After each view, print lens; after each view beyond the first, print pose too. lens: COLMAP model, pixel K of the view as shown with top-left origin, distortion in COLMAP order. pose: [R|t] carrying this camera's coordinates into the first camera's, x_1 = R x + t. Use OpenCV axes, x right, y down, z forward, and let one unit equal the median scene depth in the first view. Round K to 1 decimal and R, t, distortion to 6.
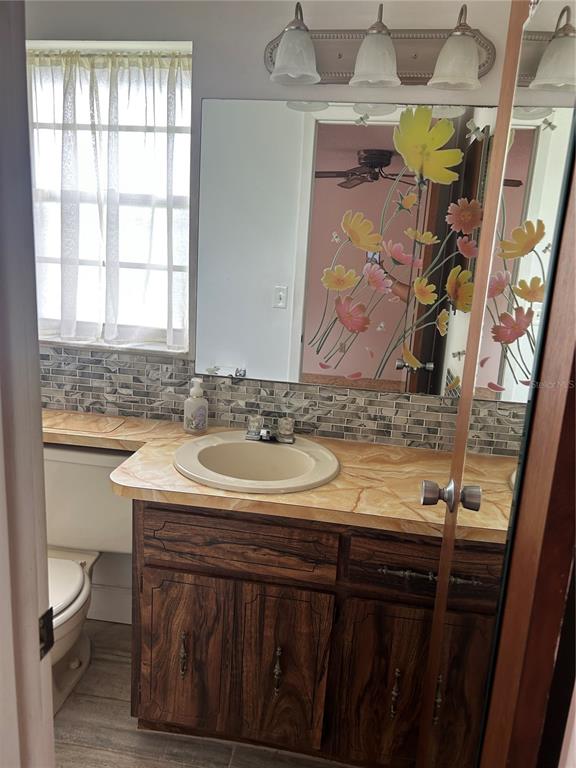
lens RADIAL K [[586.3, 0, 293.2], [0, 586.3, 379.4], [0, 0, 1]] dist [0.053605, -0.056363]
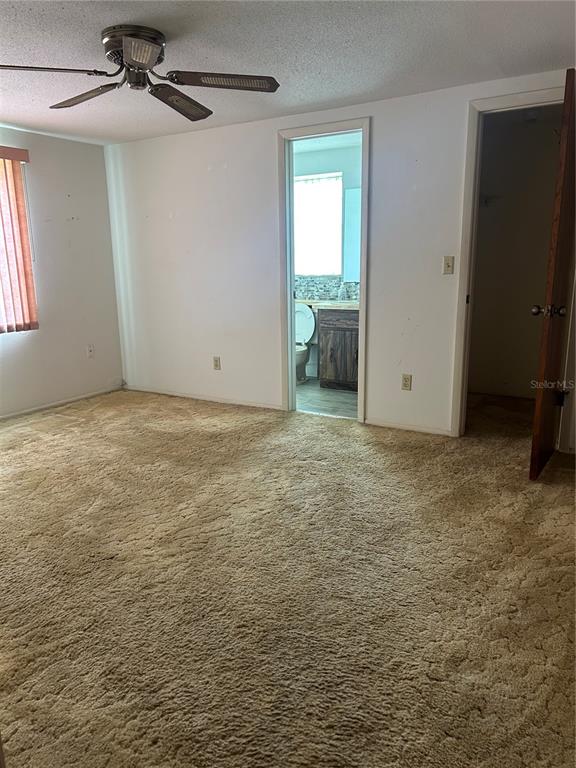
lens RADIAL K [[586.3, 0, 289.4], [0, 586.3, 389.1], [0, 0, 1]] dist [0.053605, -0.056363]
pose [[0.913691, 0.019059, -0.405962, 0.761877], [-0.025984, 0.999596, -0.011553, 0.547736], [0.405577, 0.021104, 0.913817, -1.711592]]
